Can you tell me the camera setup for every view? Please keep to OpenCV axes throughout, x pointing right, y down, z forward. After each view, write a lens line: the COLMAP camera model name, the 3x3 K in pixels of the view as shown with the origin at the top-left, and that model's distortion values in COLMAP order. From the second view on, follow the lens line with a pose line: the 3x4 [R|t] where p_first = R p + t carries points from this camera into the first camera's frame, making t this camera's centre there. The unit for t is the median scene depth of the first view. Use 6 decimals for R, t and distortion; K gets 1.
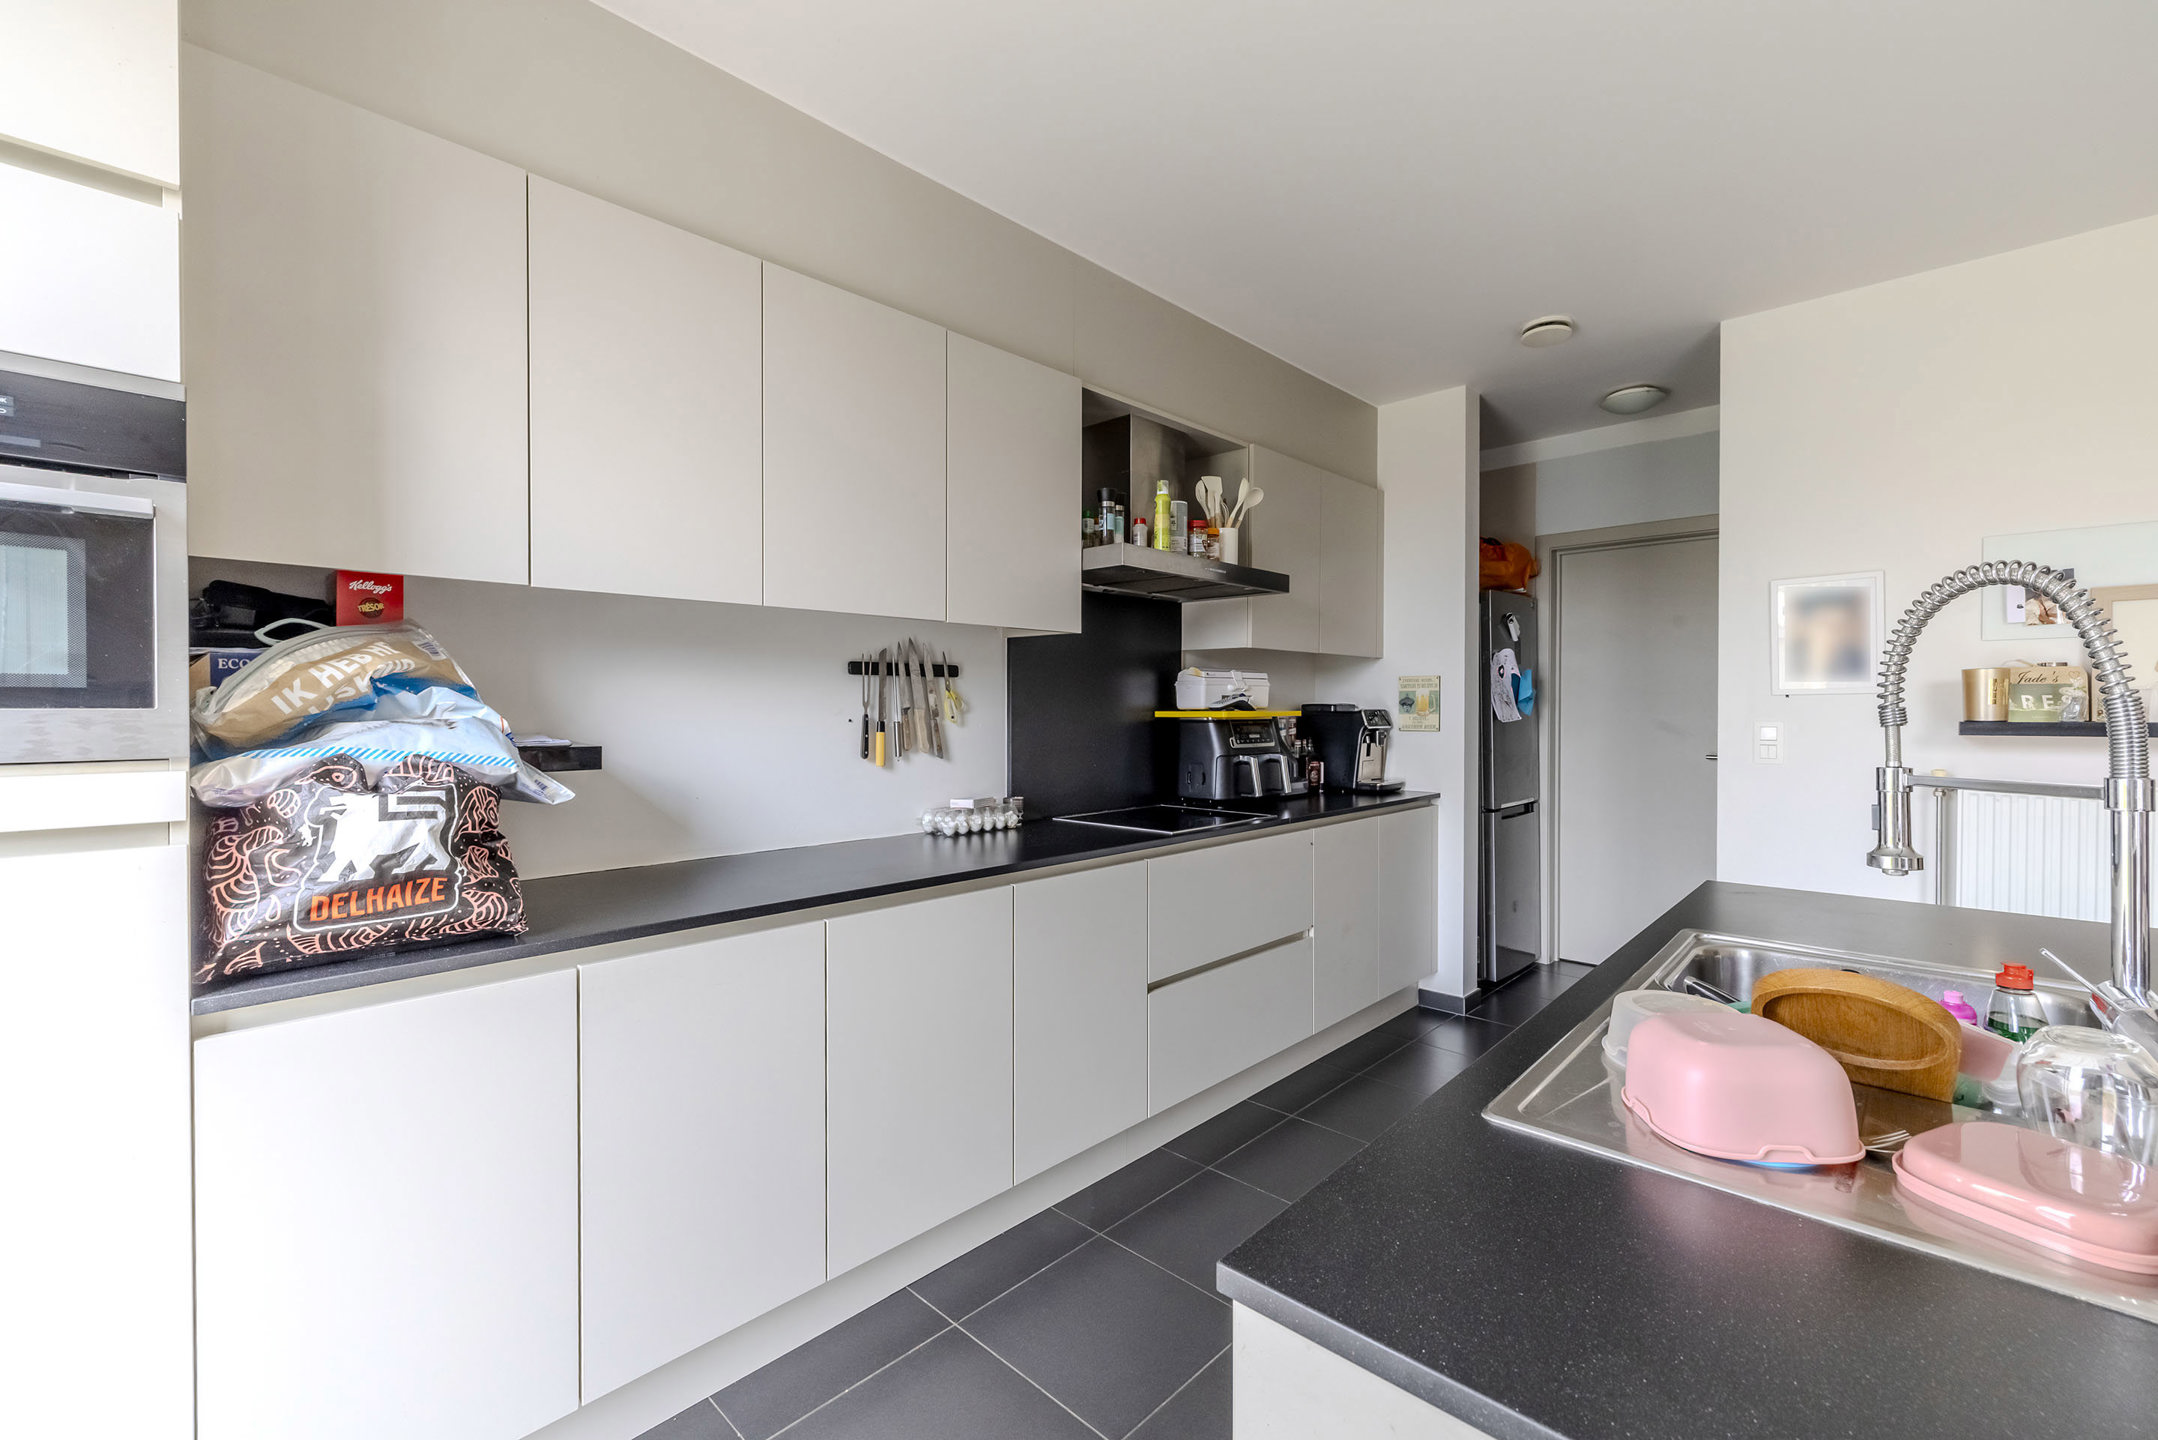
lens RADIAL K [[919.4, 0, 1083.9], [0, 919.4, 711.0], [0, 0, 1]] dist [-0.002122, 0.001996]
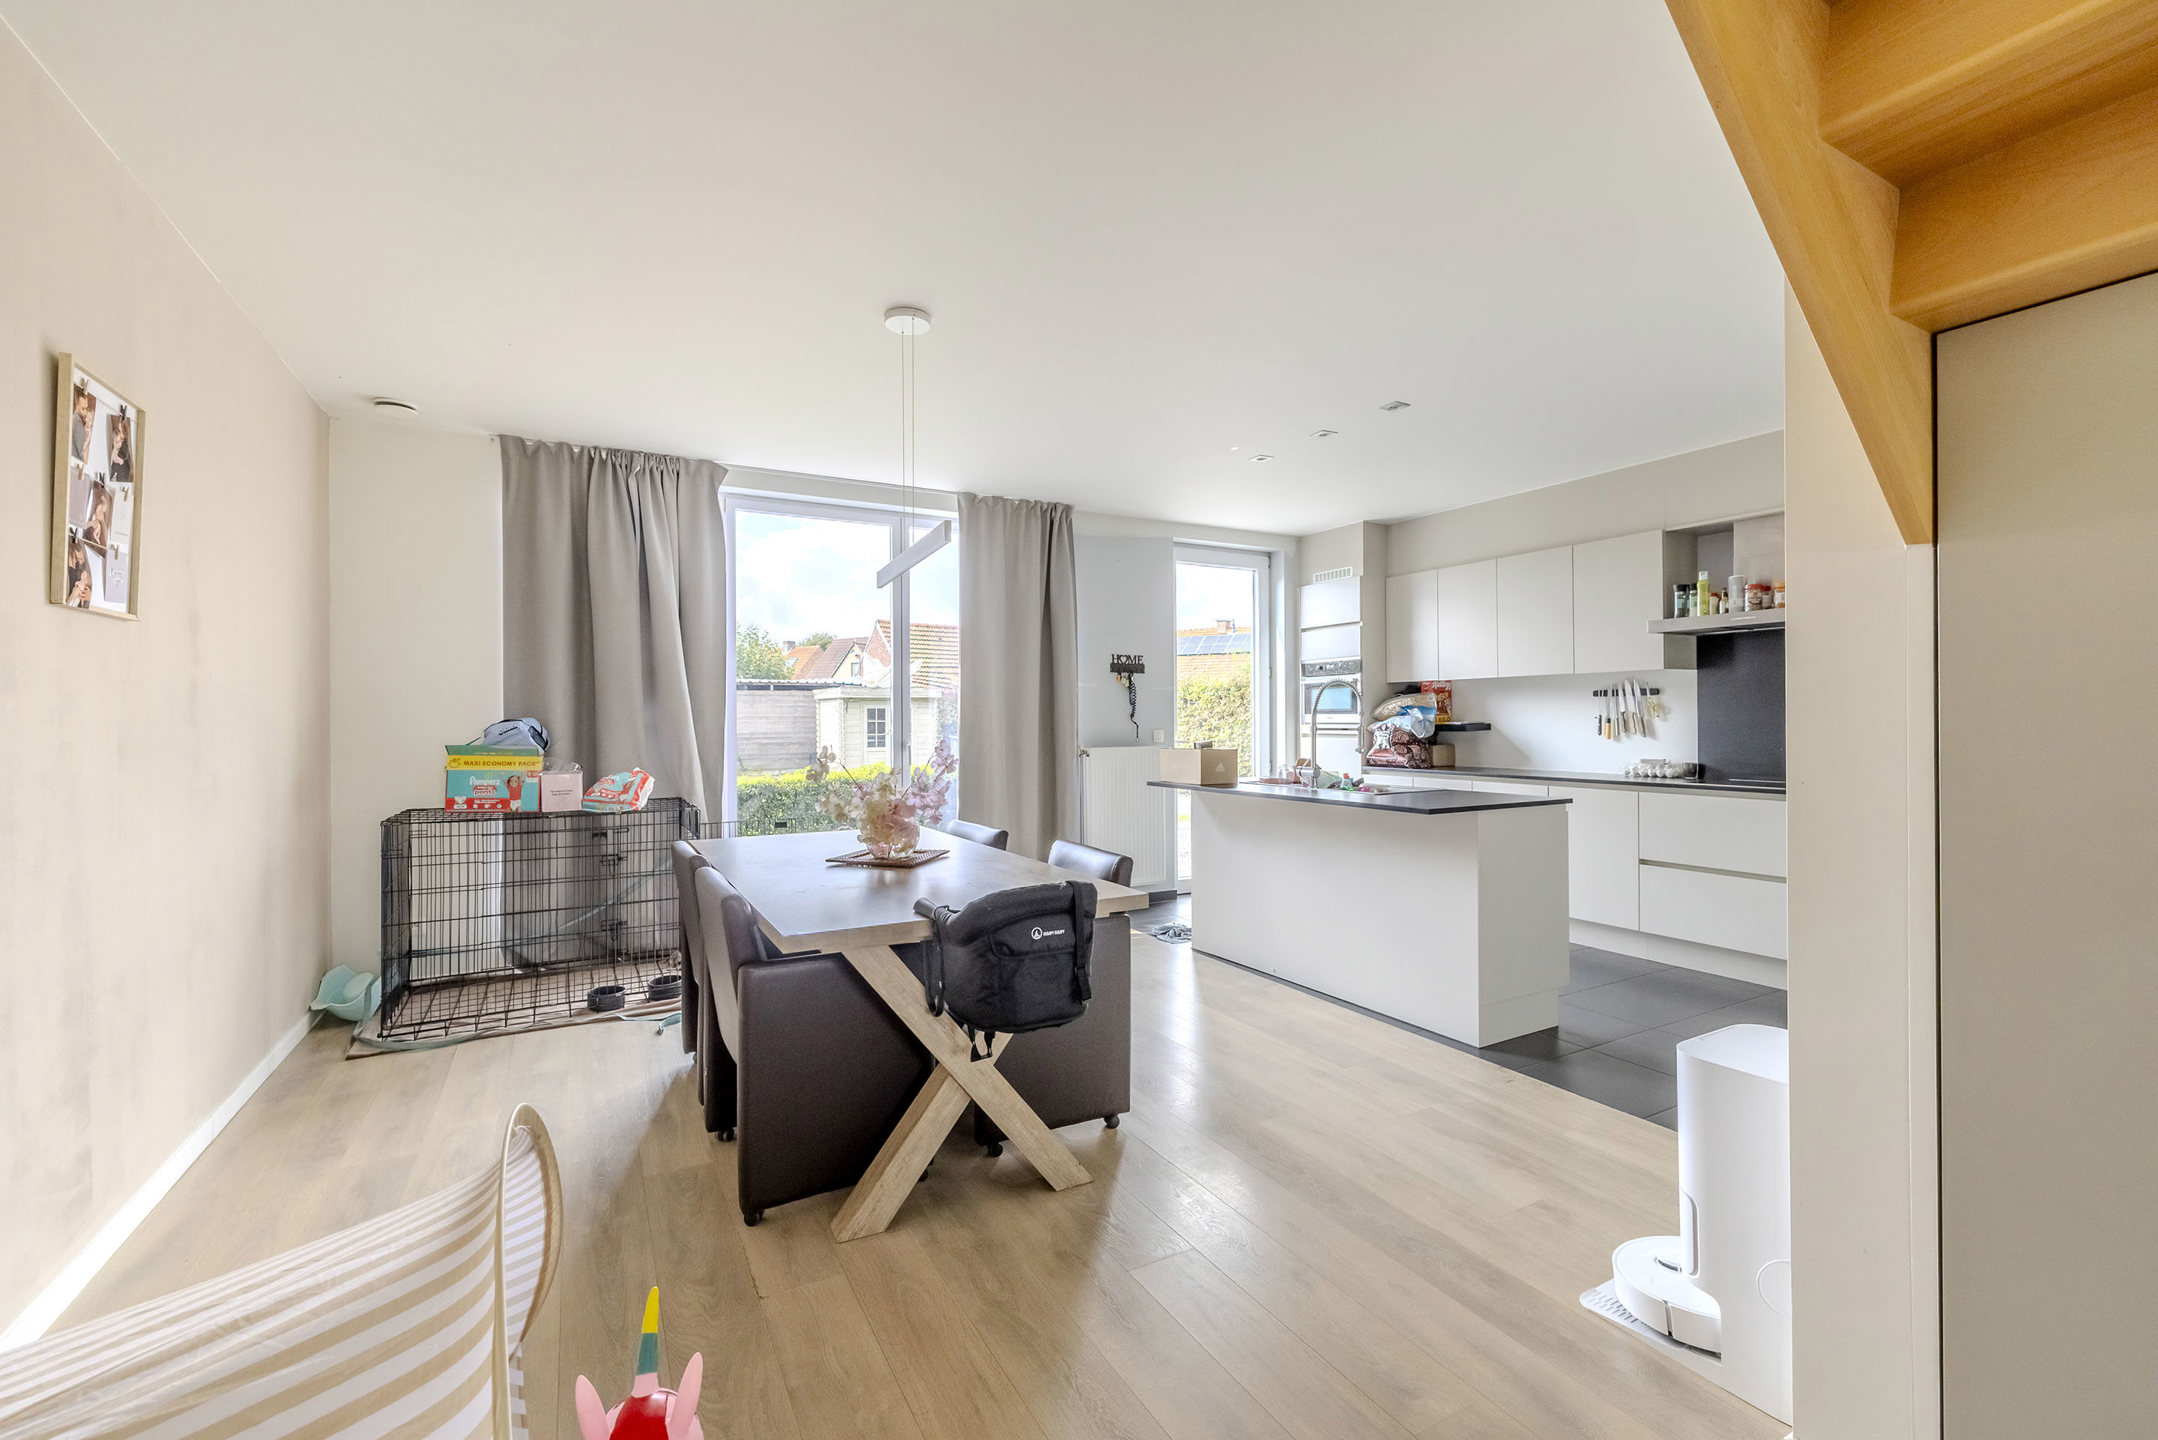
lens RADIAL K [[919.4, 0, 1110.1], [0, 919.4, 723.3], [0, 0, 1]] dist [-0.002122, 0.001996]
pose [[-0.268171, 0.007000, -0.963346, 2.015927], [0.003813, 0.999973, 0.006205, 0.005820], [0.963364, -0.002010, -0.268191, 0.437074]]
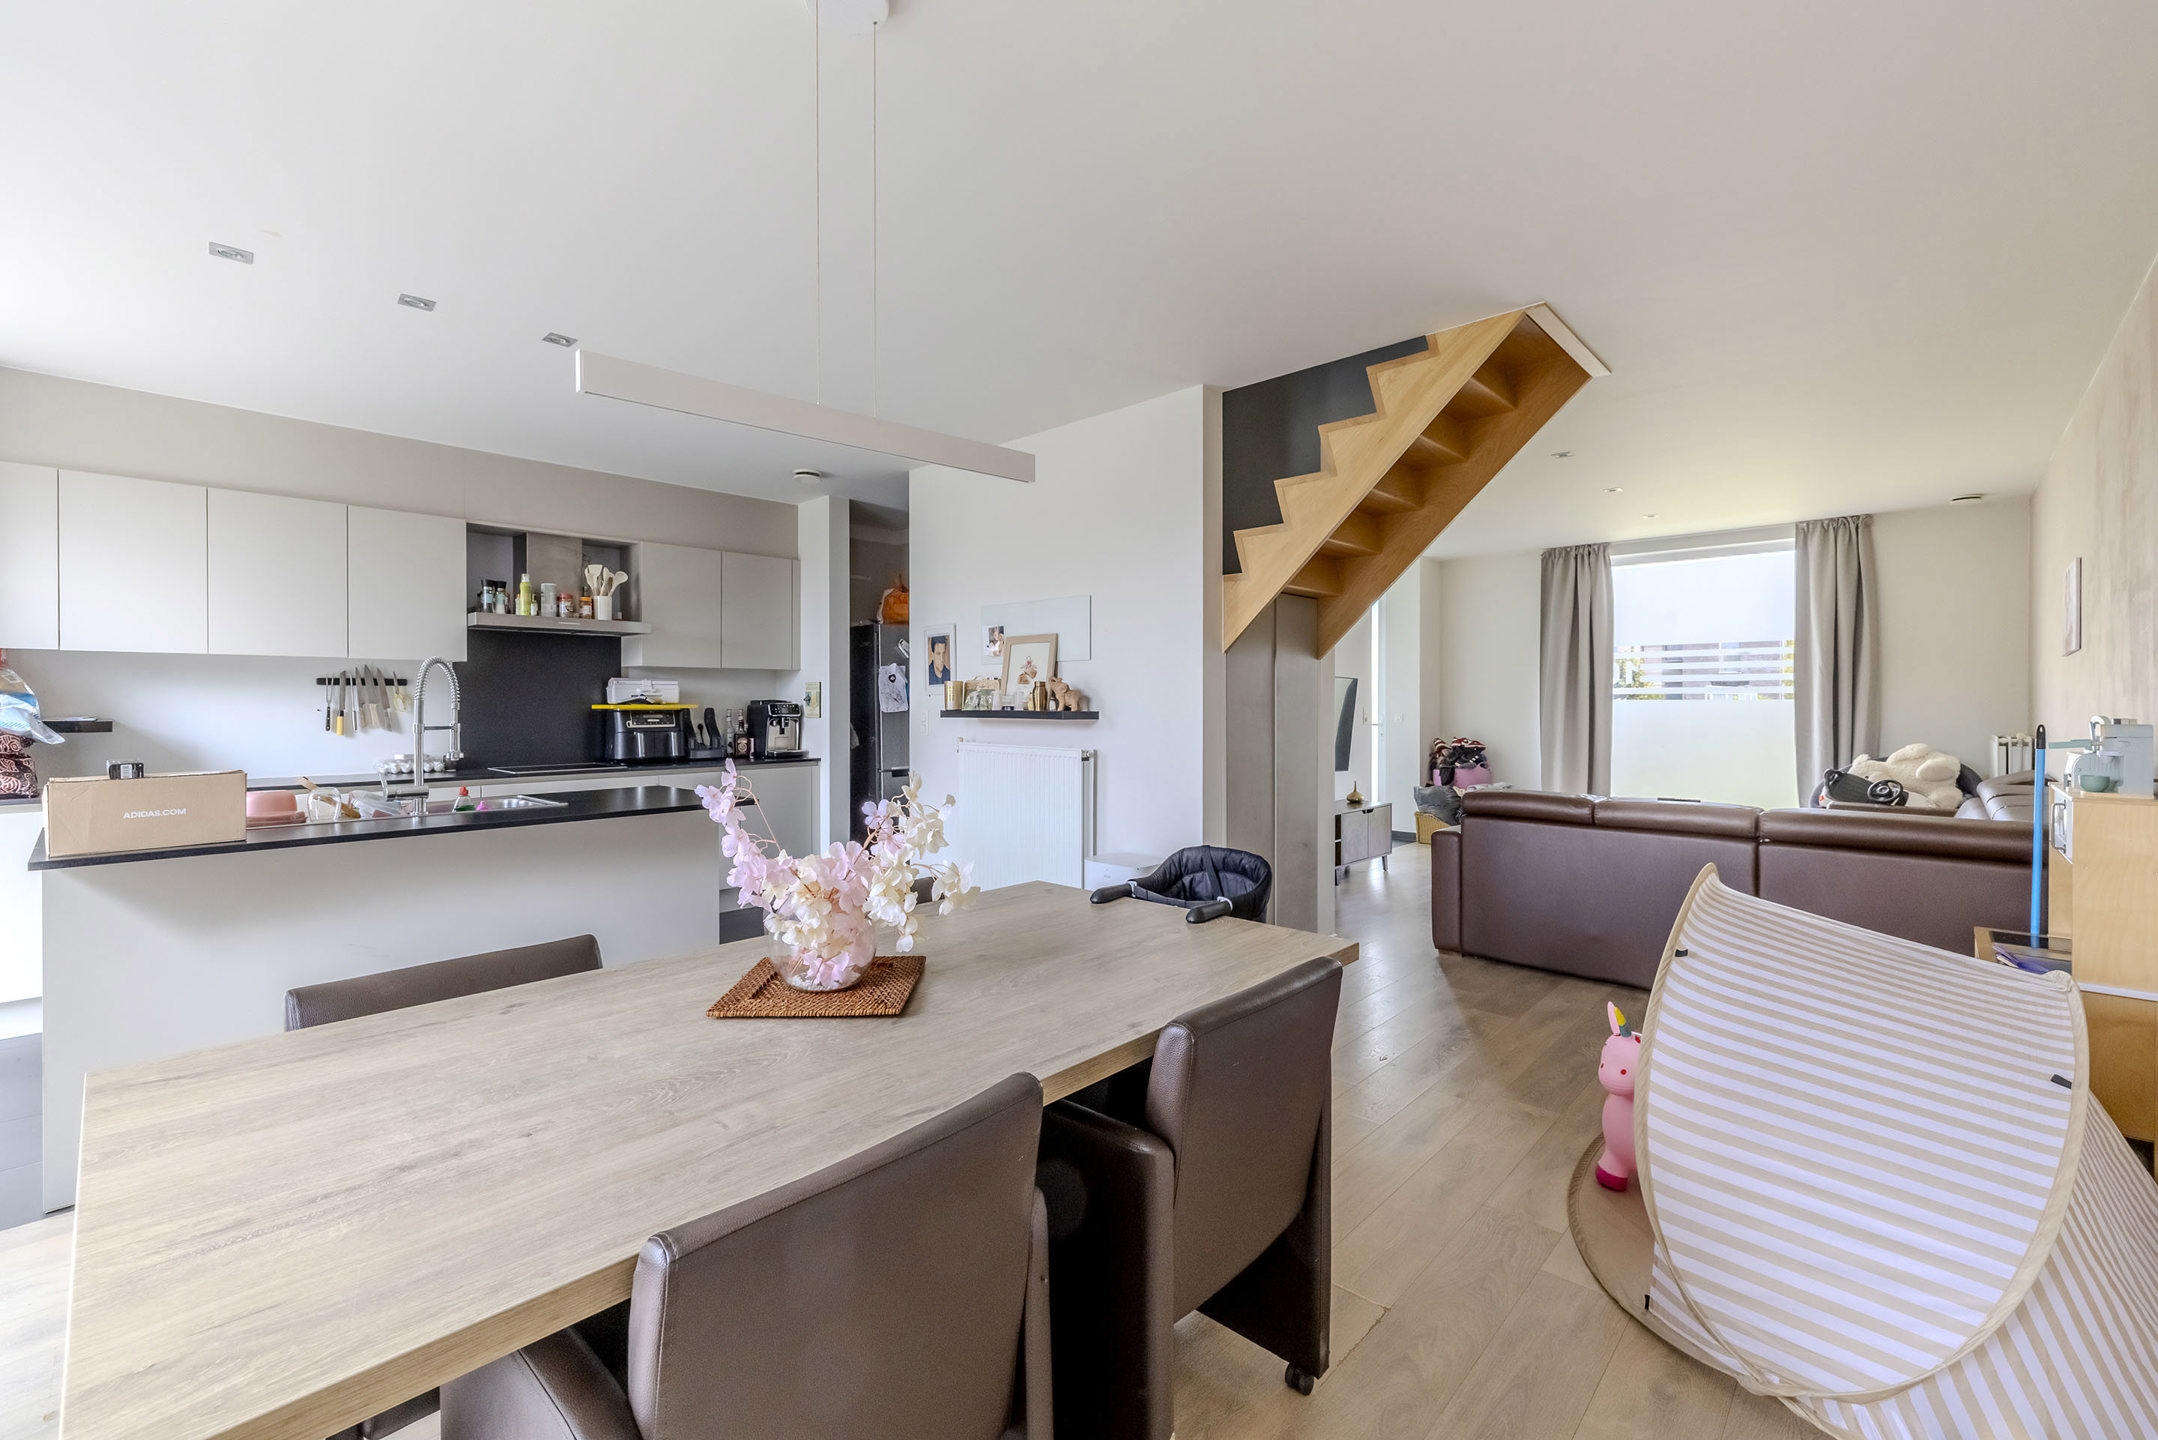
lens RADIAL K [[877.5, 0, 1040.2], [0, 877.5, 709.2], [0, 0, 1]] dist [-0.007595, -0.000760]
pose [[0.999985, -0.001324, 0.005330, 1.101326], [0.001301, 0.999990, 0.004377, 0.002344], [-0.005336, -0.004370, 0.999976, -0.706753]]
